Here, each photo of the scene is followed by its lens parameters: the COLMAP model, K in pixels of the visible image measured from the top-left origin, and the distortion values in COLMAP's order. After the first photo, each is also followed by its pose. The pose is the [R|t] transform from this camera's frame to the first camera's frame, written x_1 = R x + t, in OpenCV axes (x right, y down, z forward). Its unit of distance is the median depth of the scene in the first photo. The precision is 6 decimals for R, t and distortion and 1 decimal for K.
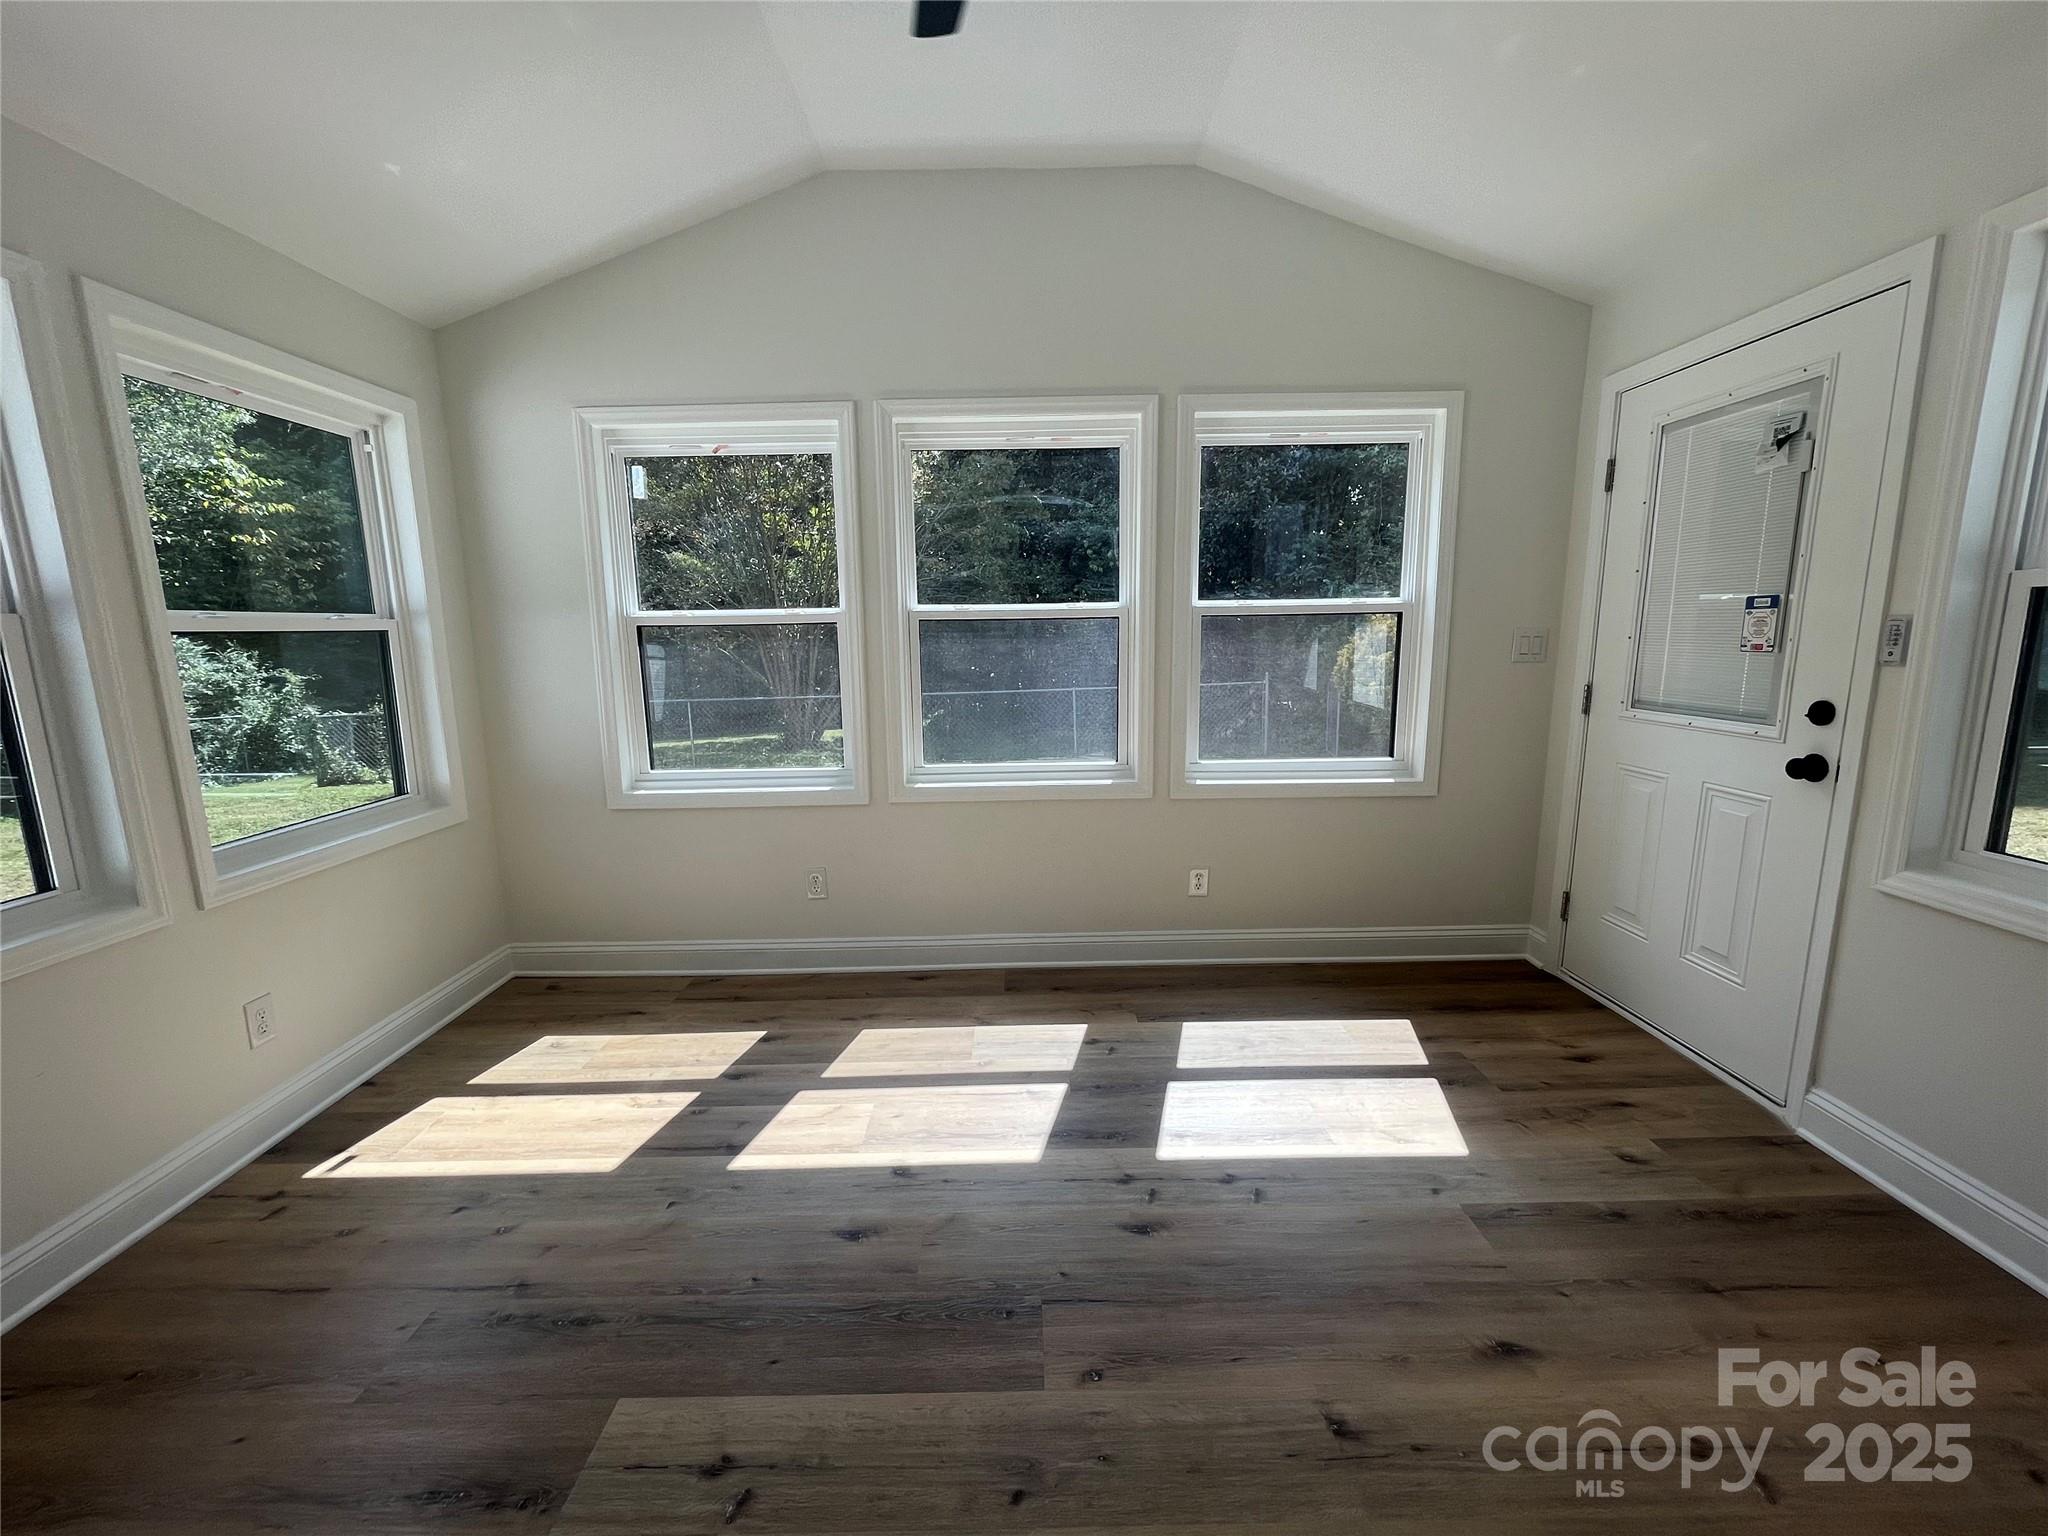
lens RADIAL K [[830.5, 0, 1020.5], [0, 830.5, 770.8], [0, 0, 1]] dist [-0.002407, -0.000420]
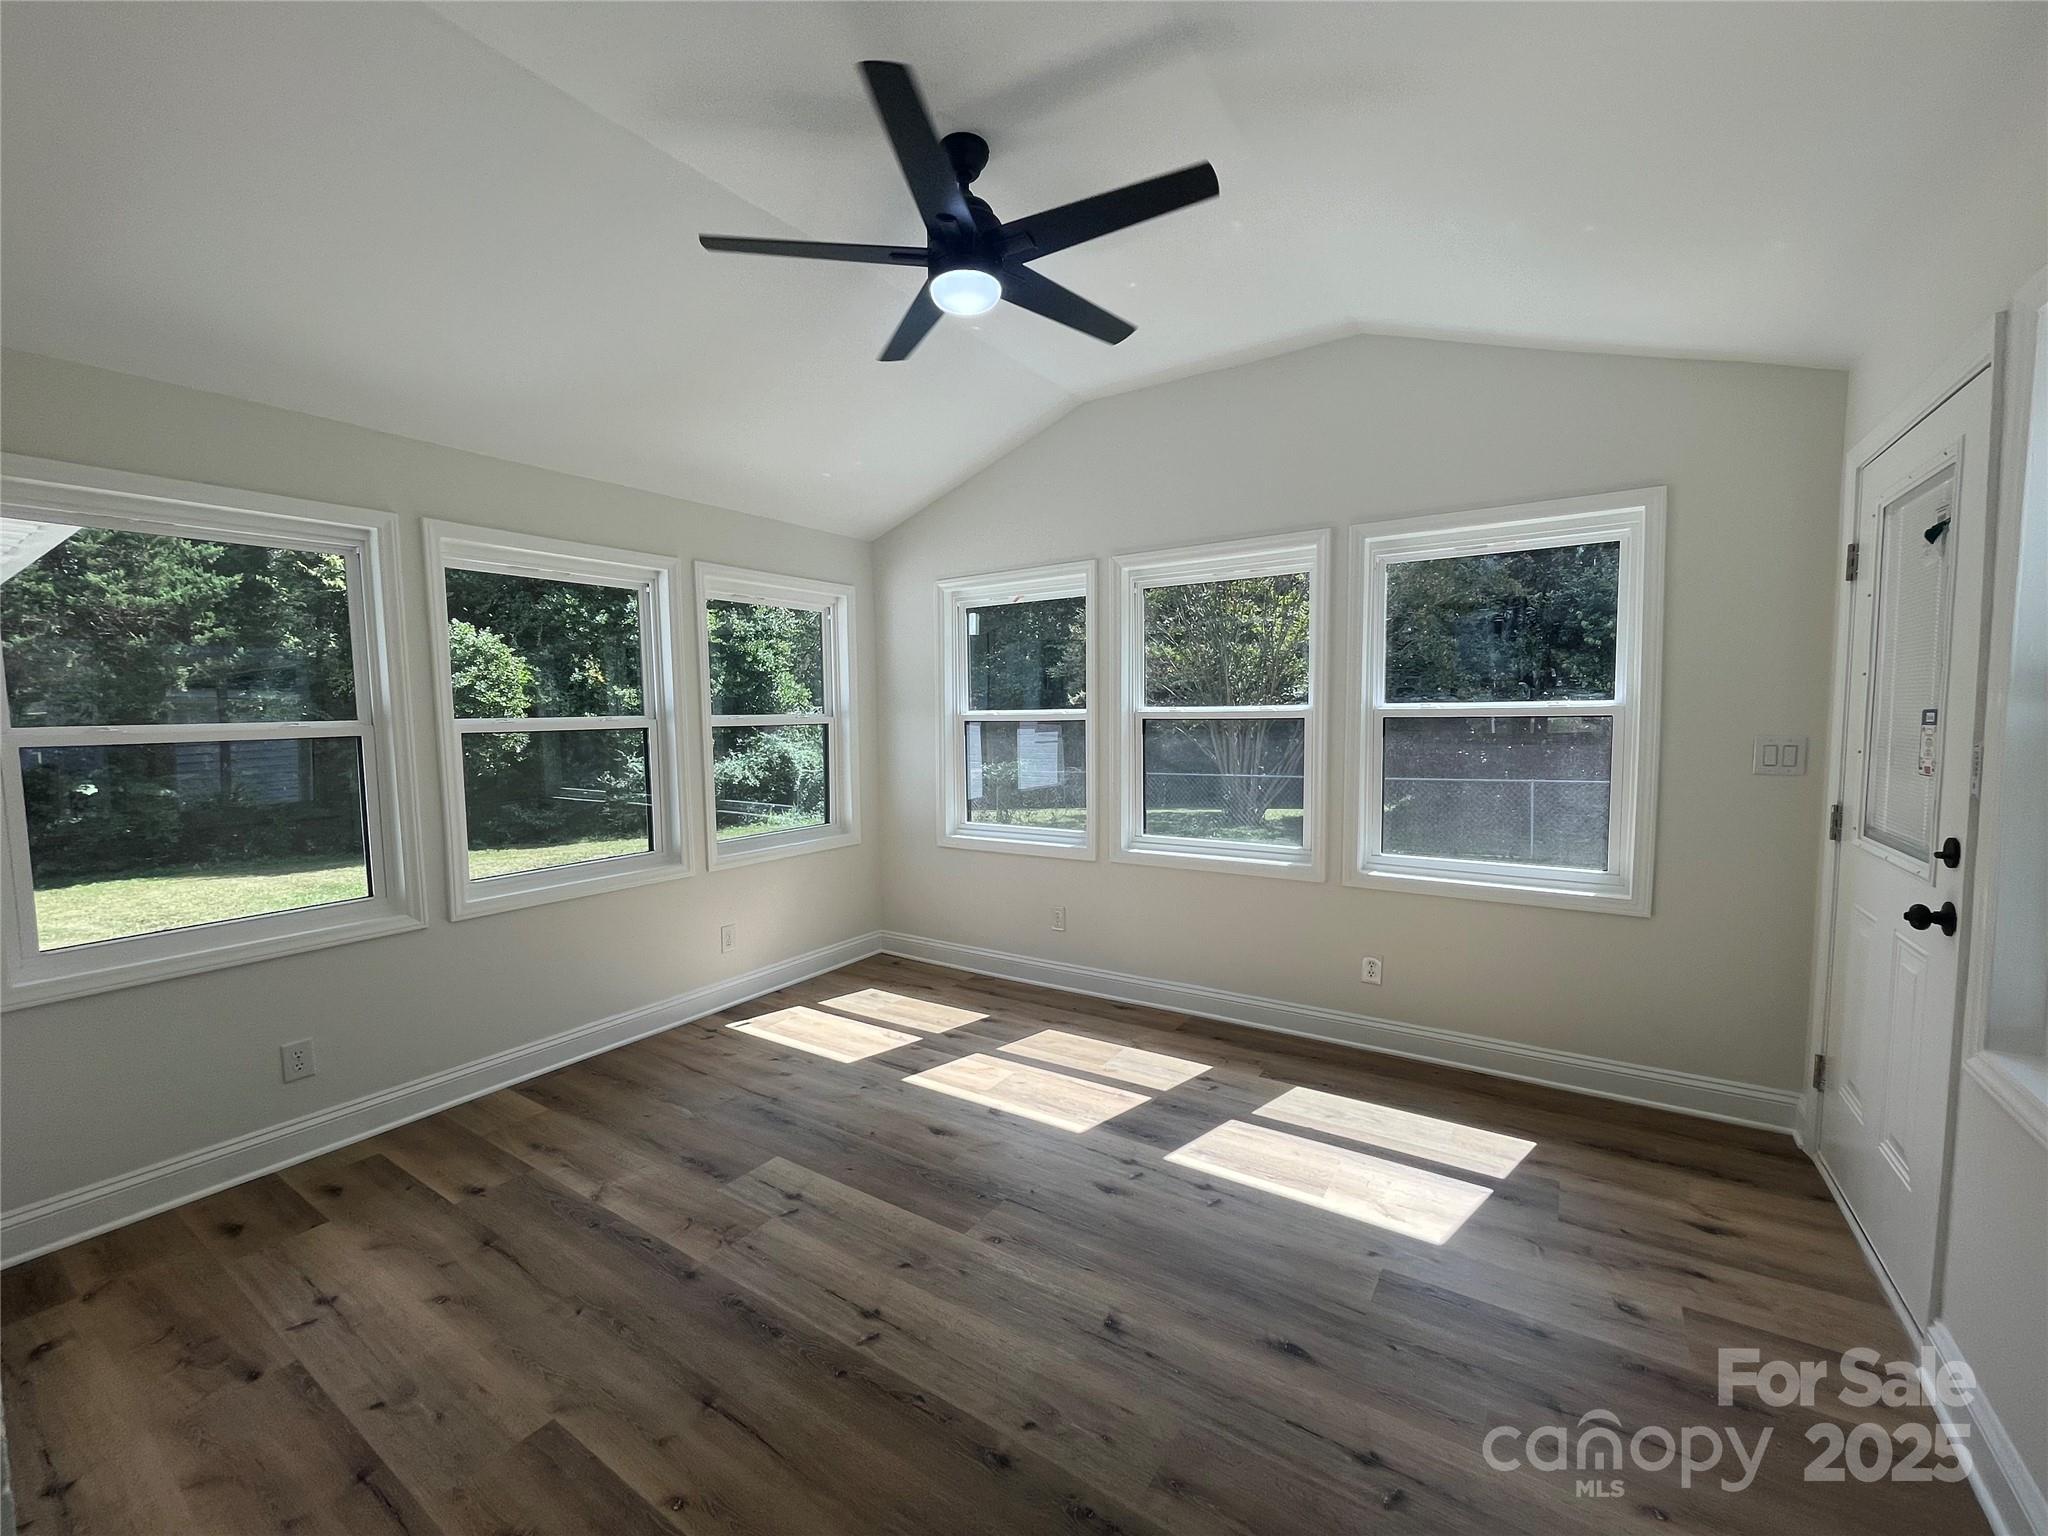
lens RADIAL K [[830.5, 0, 1020.5], [0, 830.5, 770.8], [0, 0, 1]] dist [-0.002407, -0.000420]
pose [[0.830292, 0.044515, -0.555548, 0.521706], [-0.095042, 0.993513, -0.062437, -0.008985], [0.549165, 0.104641, 0.829137, -0.168956]]
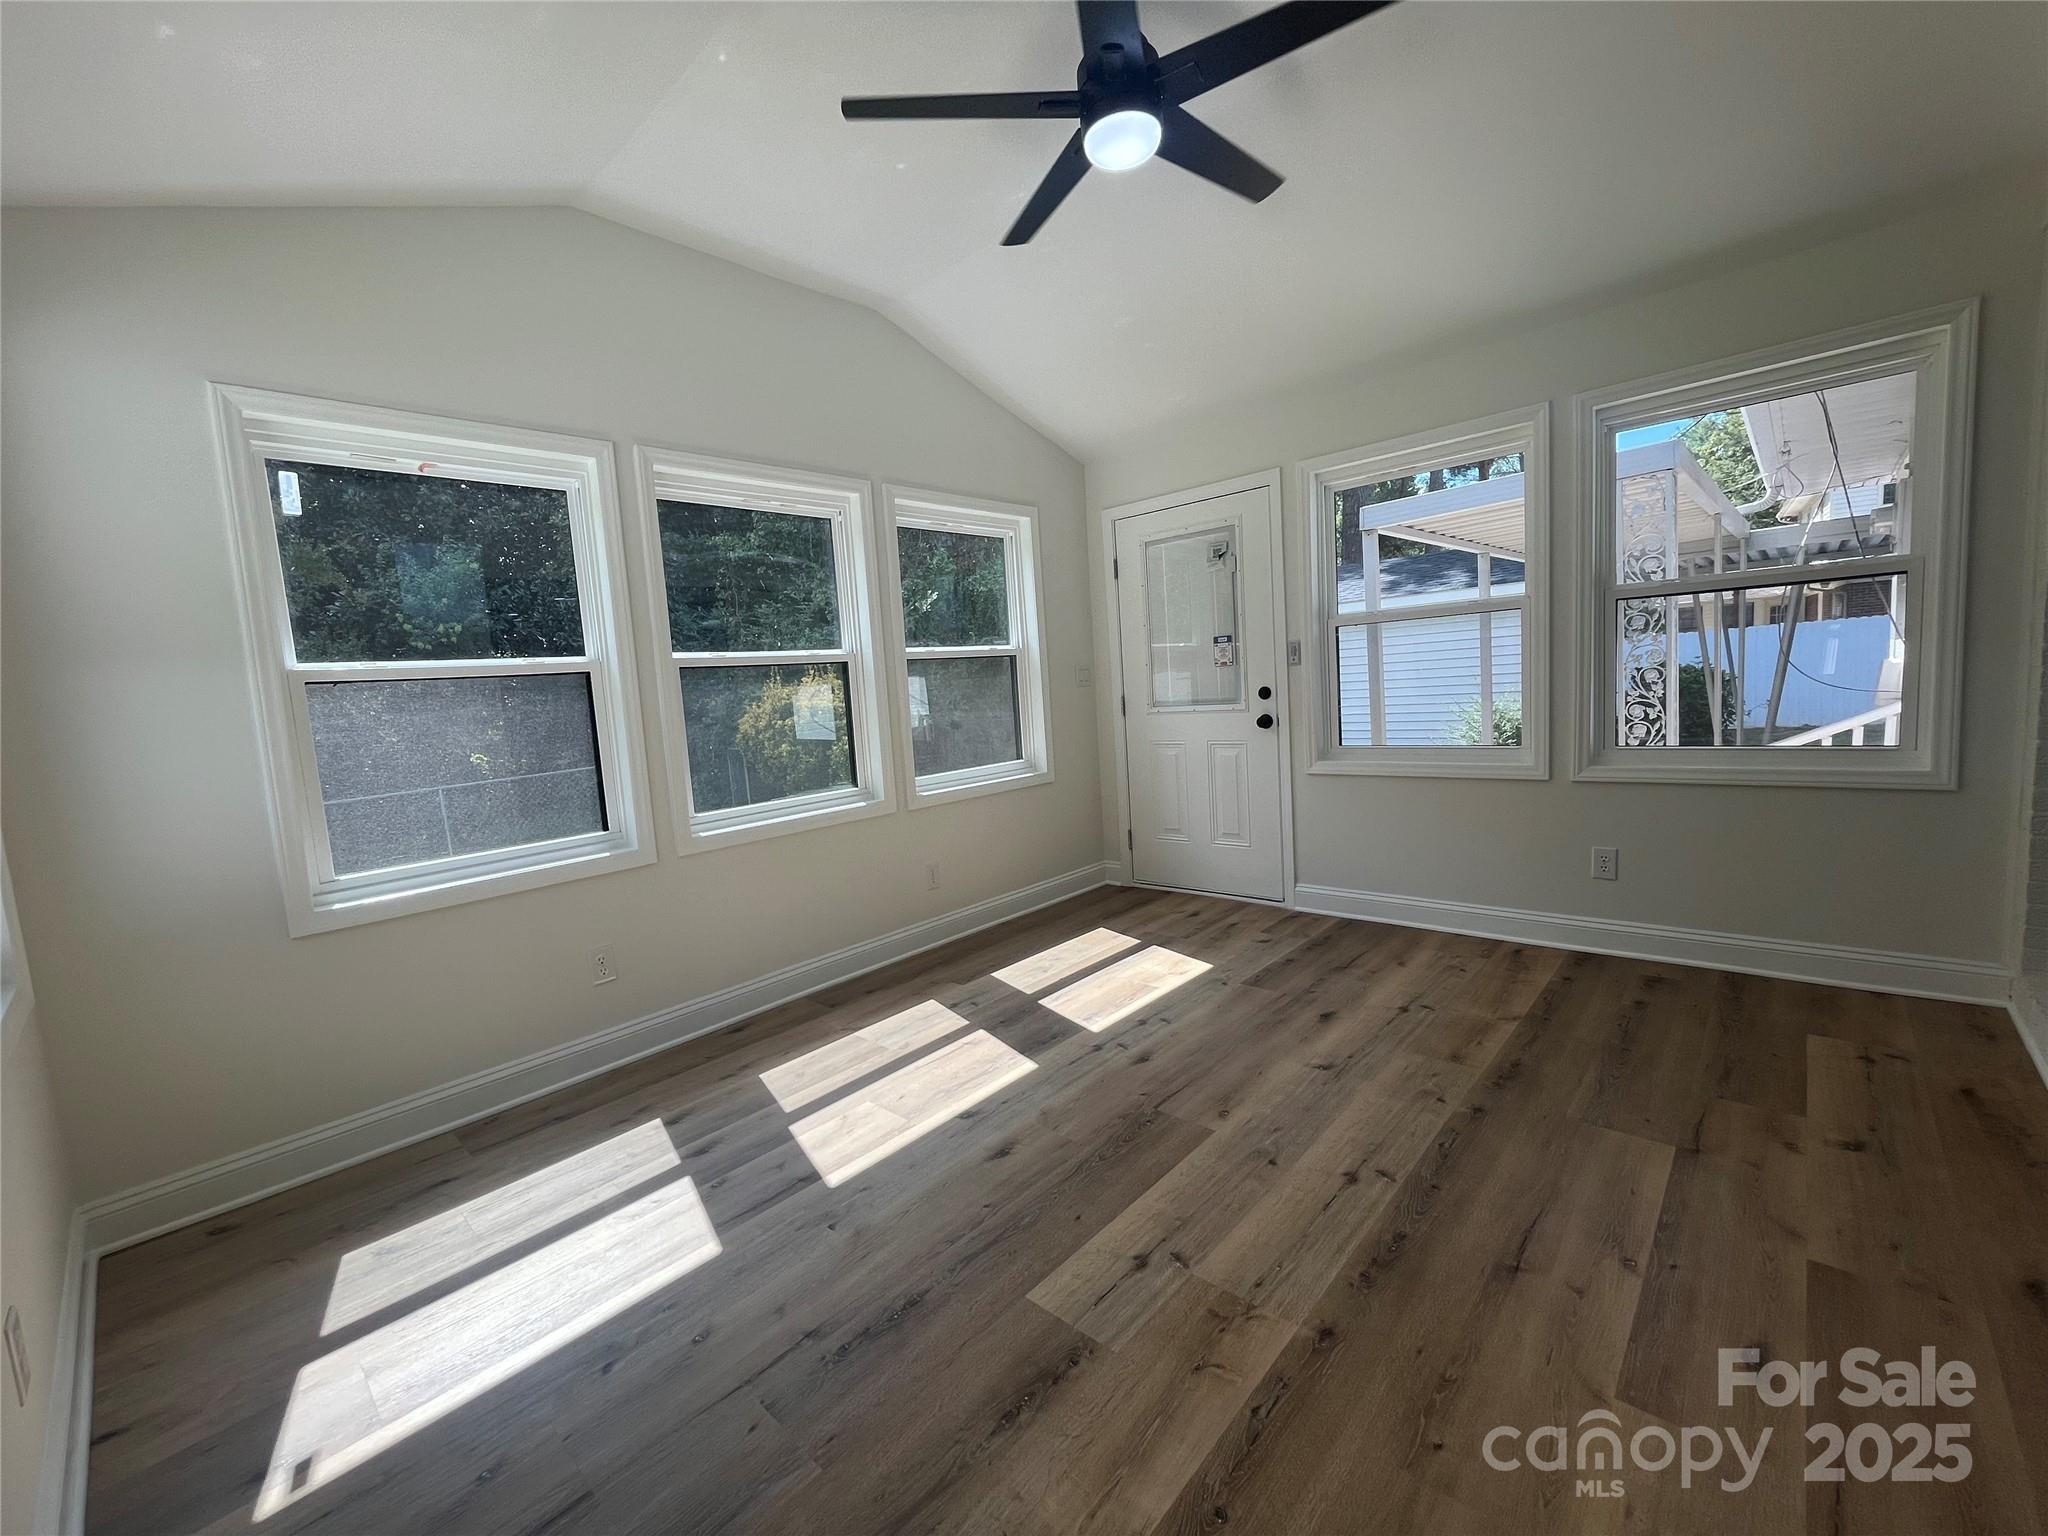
lens RADIAL K [[830.5, 0, 1020.5], [0, 830.5, 770.8], [0, 0, 1]] dist [-0.002407, -0.000420]
pose [[0.683291, -0.108665, 0.722015, -0.693963], [0.179933, 0.983427, -0.022274, 0.040786], [-0.707628, 0.145134, 0.691519, 0.063328]]
